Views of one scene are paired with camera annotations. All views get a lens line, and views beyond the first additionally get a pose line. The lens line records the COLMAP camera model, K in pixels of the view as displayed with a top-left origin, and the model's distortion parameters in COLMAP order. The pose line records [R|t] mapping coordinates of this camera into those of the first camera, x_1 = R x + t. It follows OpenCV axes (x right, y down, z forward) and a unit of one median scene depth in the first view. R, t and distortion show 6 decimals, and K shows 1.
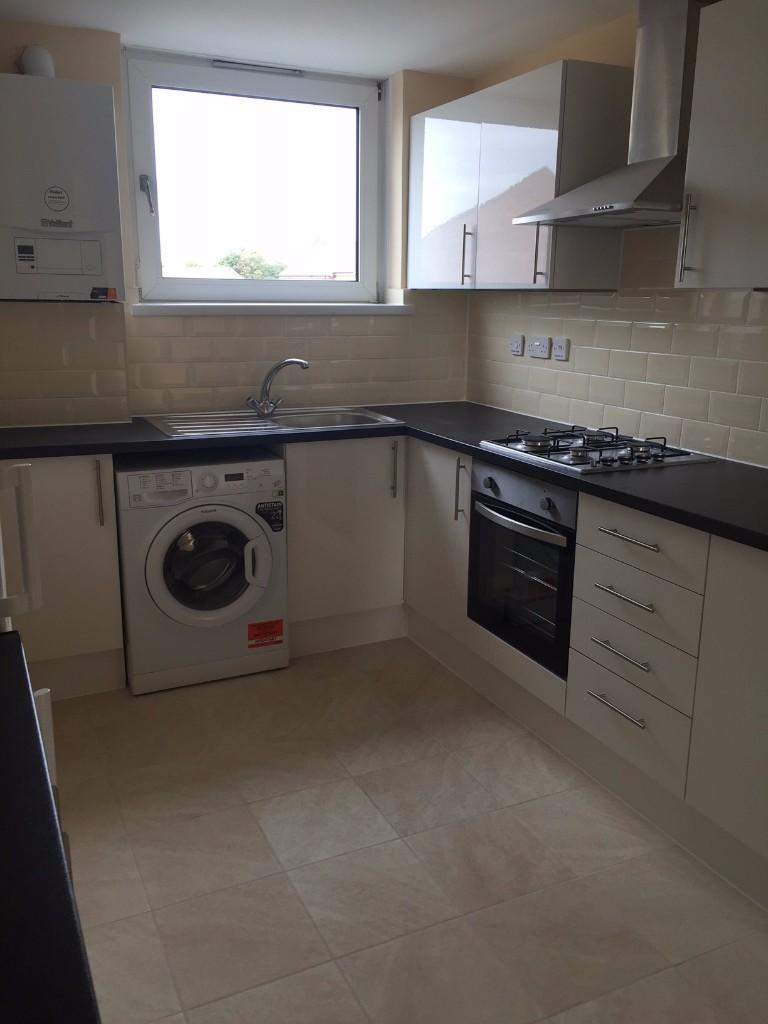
lens RADIAL K [[890.8, 0, 384.0], [0, 890.8, 512.0], [0, 0, 1]] dist [0.130284, -0.181347]
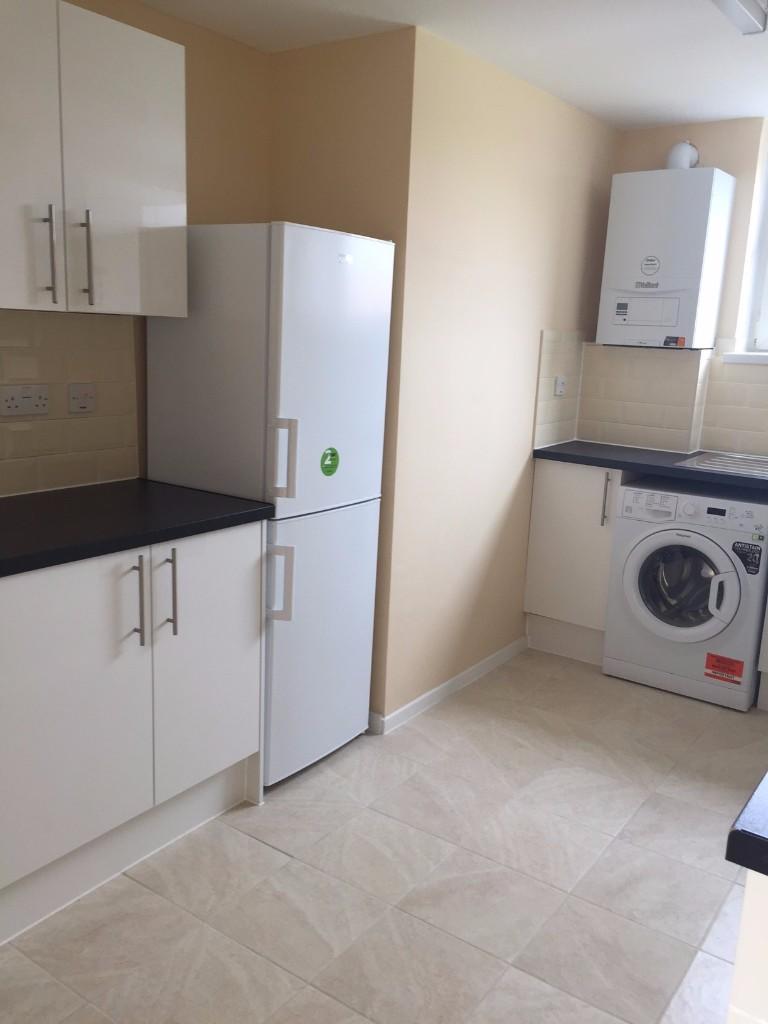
lens RADIAL K [[890.8, 0, 384.0], [0, 890.8, 512.0], [0, 0, 1]] dist [0.130284, -0.181347]
pose [[0.487655, 0.197130, -0.850489, 0.561540], [-0.248883, 0.965141, 0.080999, -0.027042], [0.836809, 0.172173, 0.519718, 0.103830]]
